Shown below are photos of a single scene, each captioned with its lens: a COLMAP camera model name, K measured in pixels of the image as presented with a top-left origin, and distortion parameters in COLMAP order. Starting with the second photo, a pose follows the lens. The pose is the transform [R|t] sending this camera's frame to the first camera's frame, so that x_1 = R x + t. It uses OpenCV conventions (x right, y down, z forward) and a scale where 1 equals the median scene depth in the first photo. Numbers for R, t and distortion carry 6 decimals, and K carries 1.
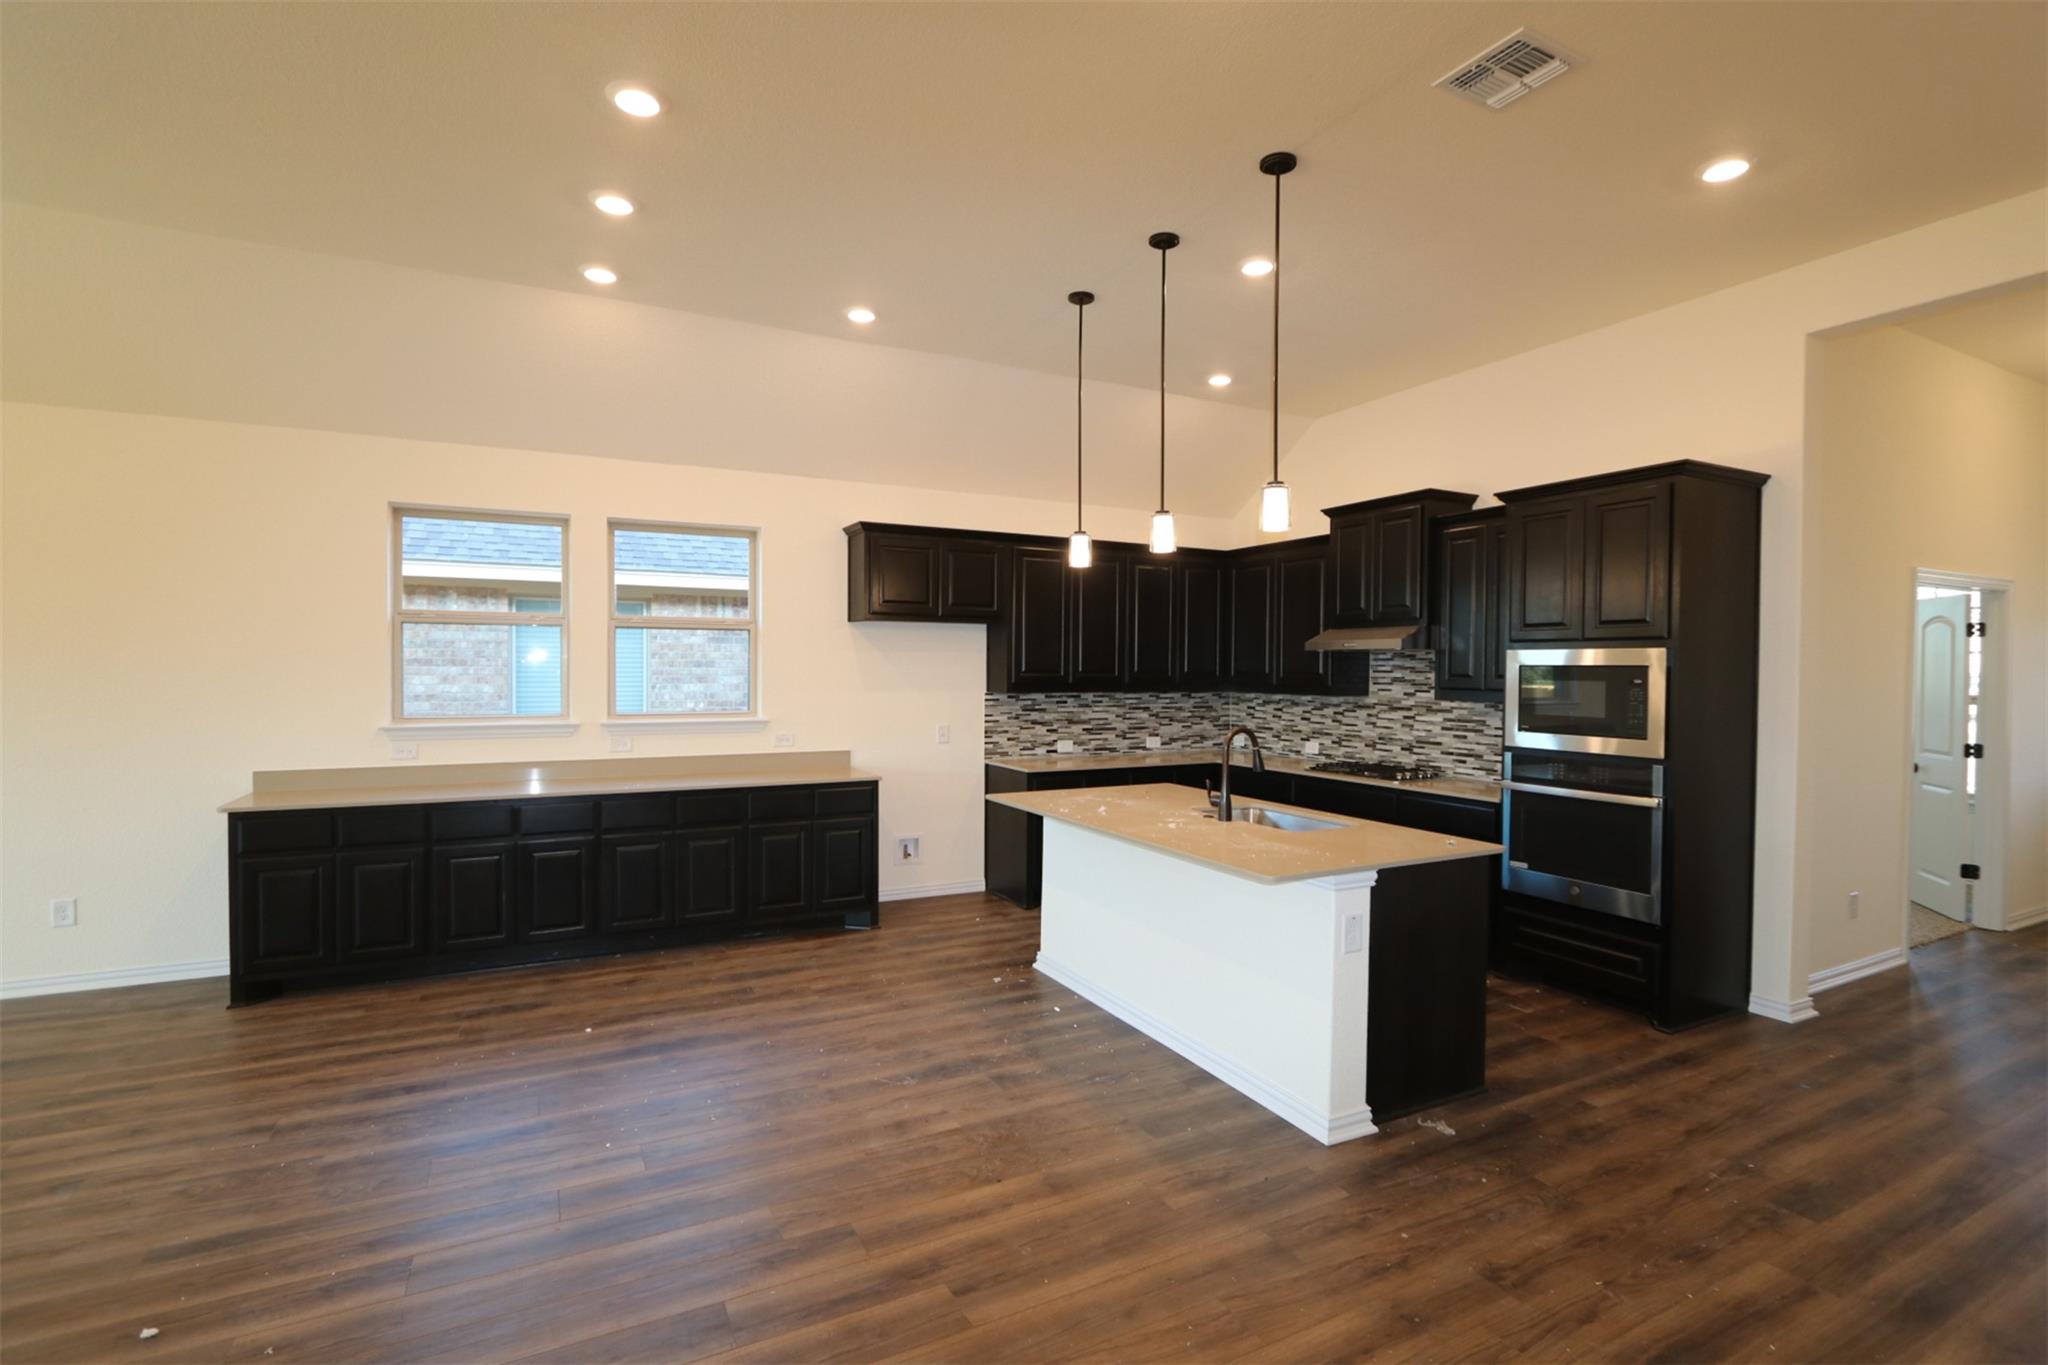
lens RADIAL K [[943.5, 0, 1021.6], [0, 943.5, 681.2], [0, 0, 1]] dist [-0.015961, 0.001204]
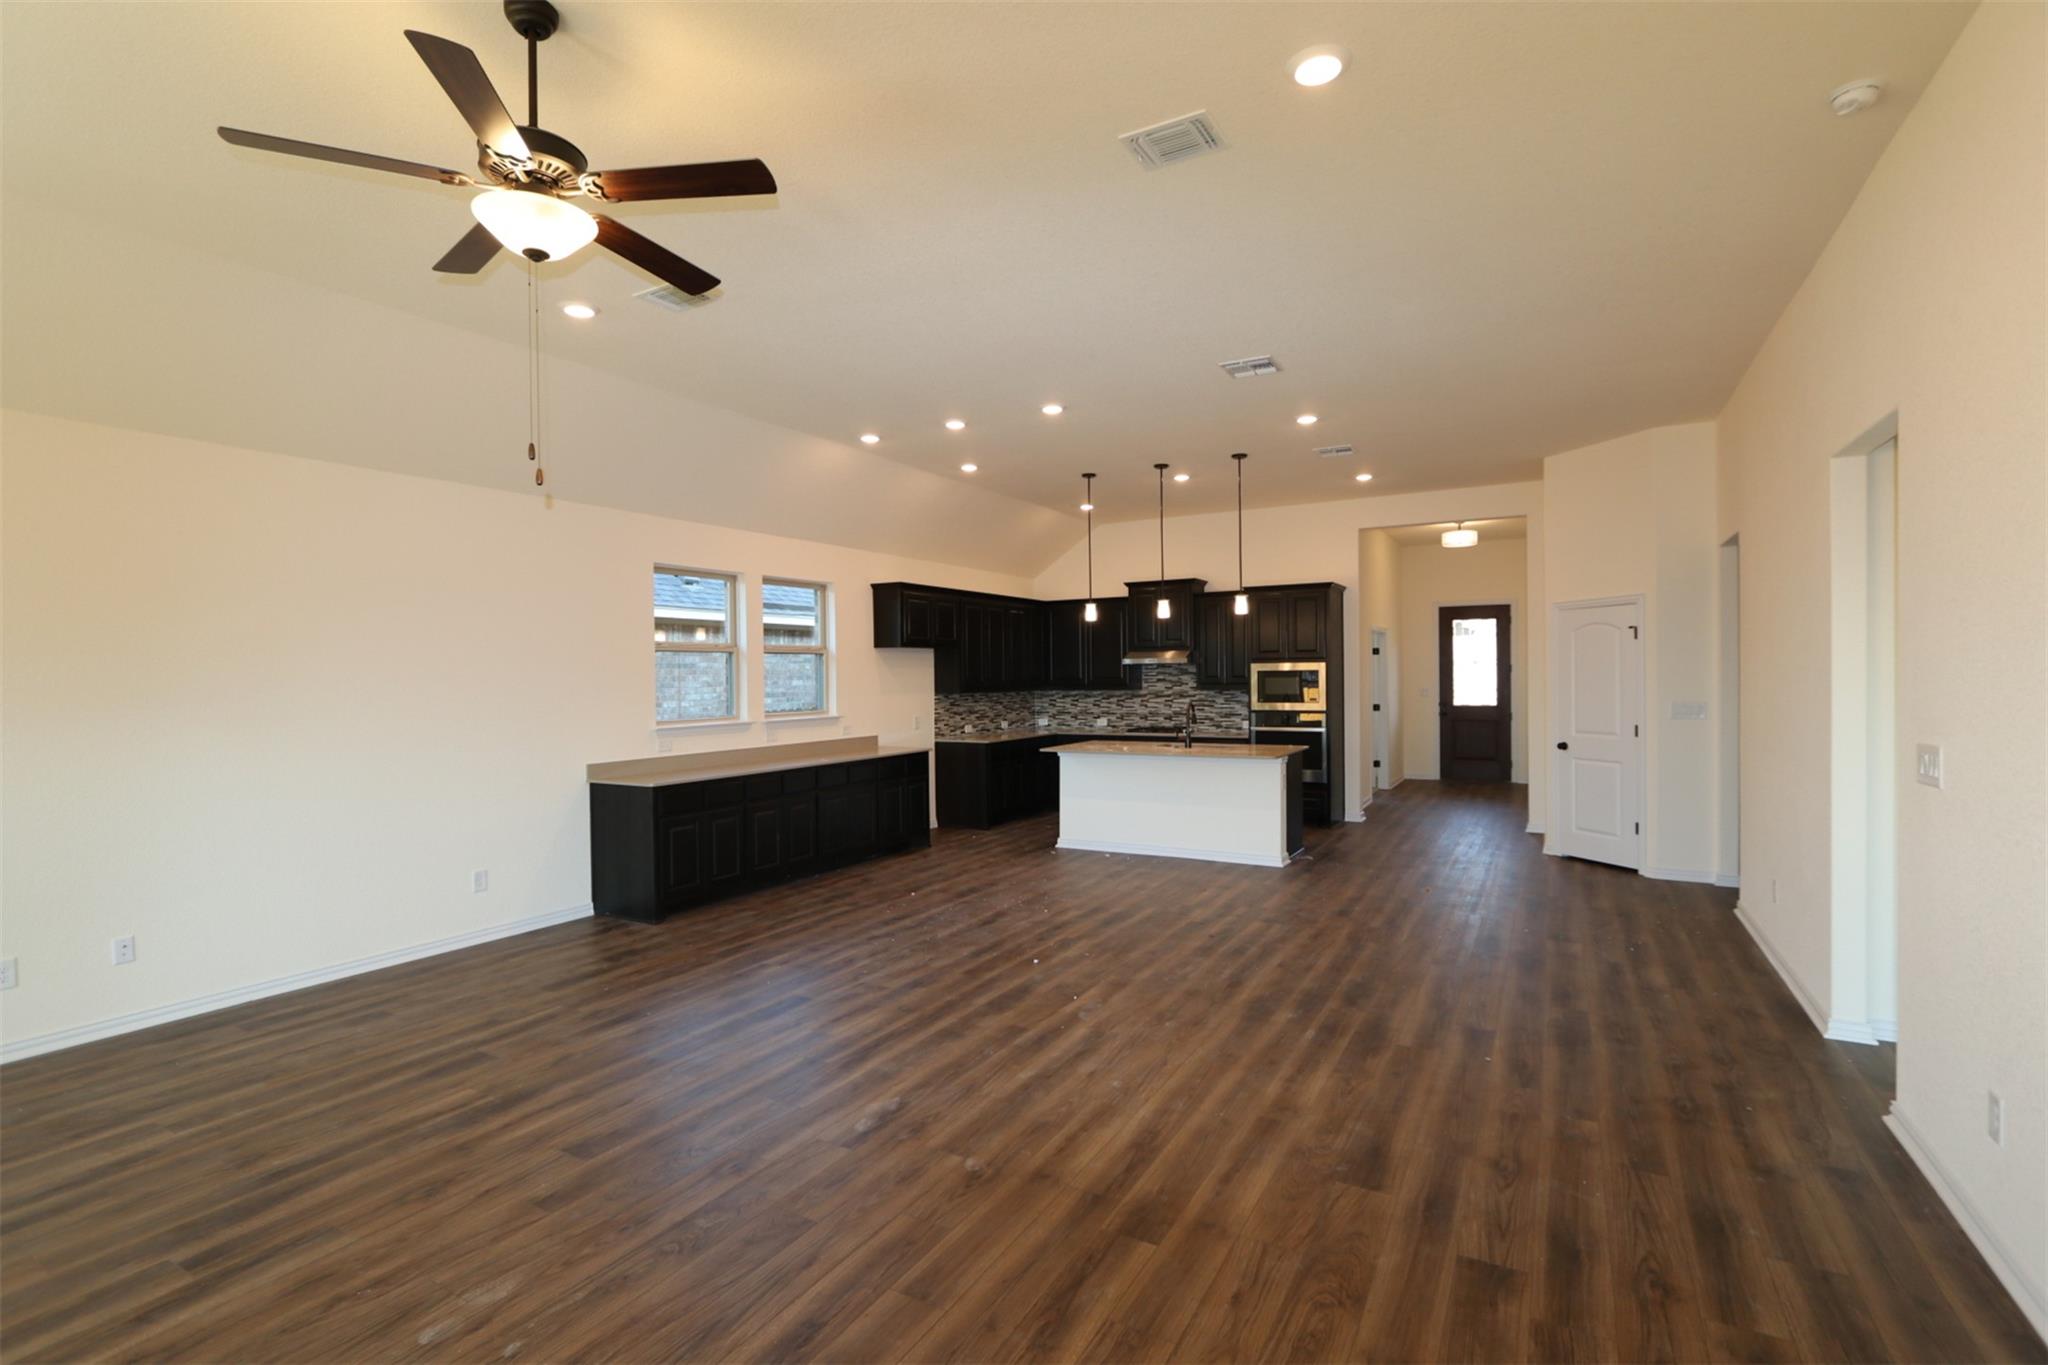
lens RADIAL K [[943.5, 0, 1020.7], [0, 943.5, 685.6], [0, 0, 1]] dist [-0.015961, 0.001204]
pose [[0.836943, -0.022131, 0.546842, -0.881128], [0.024112, 0.999703, 0.003555, -0.004314], [-0.546758, 0.010211, 0.837228, -0.389075]]
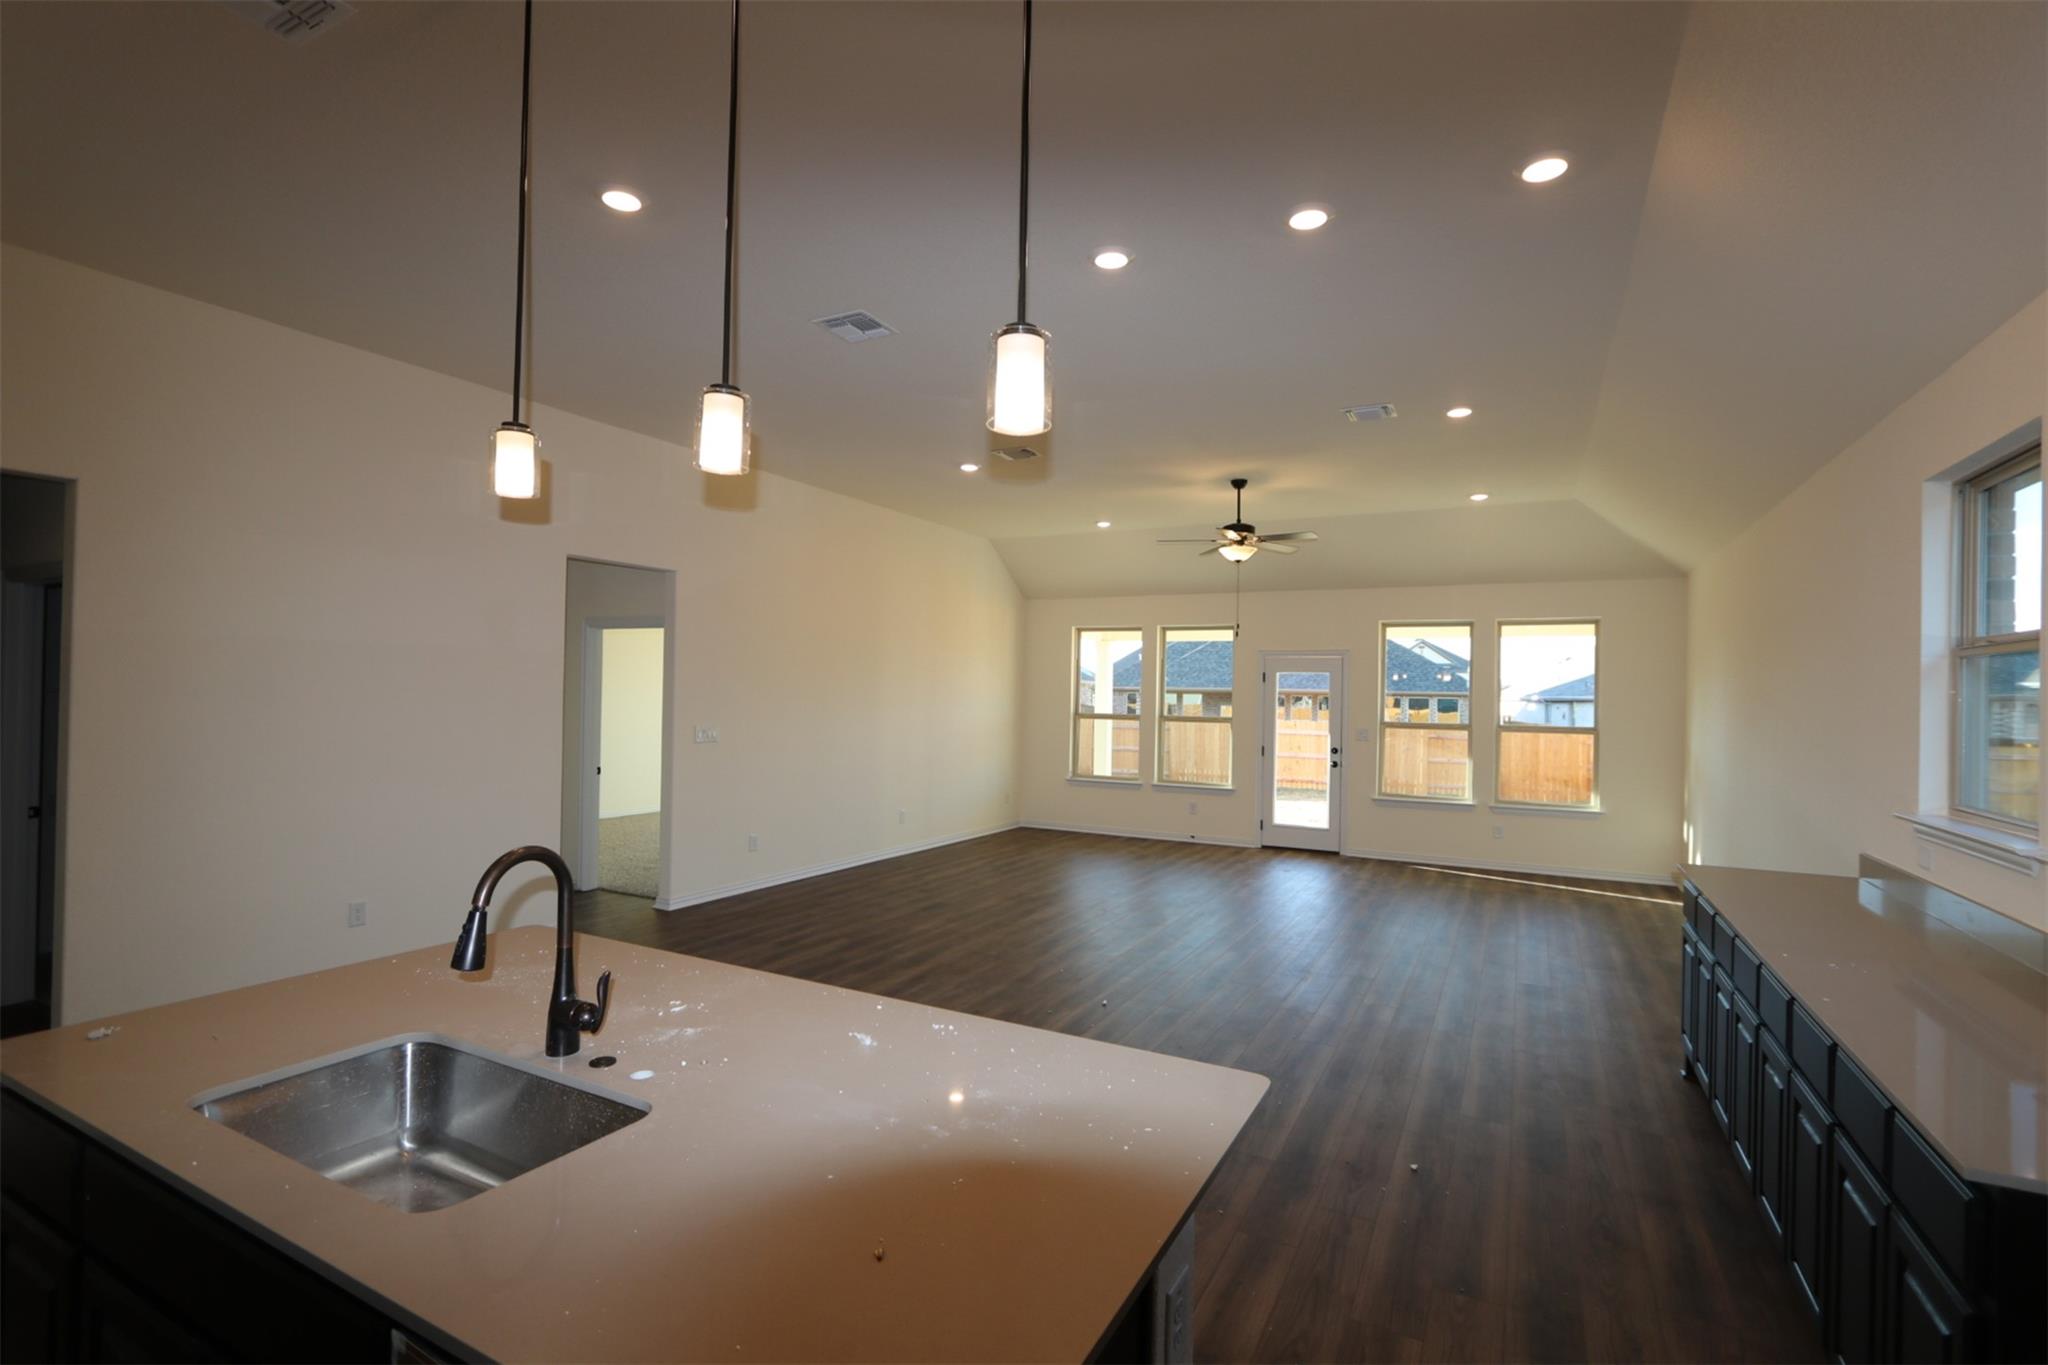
lens RADIAL K [[943.5, 0, 1017.4], [0, 943.5, 683.0], [0, 0, 1]] dist [-0.015961, 0.001204]
pose [[-0.822070, -0.029486, -0.568622, 0.218021], [-0.033811, 0.999424, -0.002944, -0.022369], [0.568381, 0.016806, -0.822594, 1.065951]]
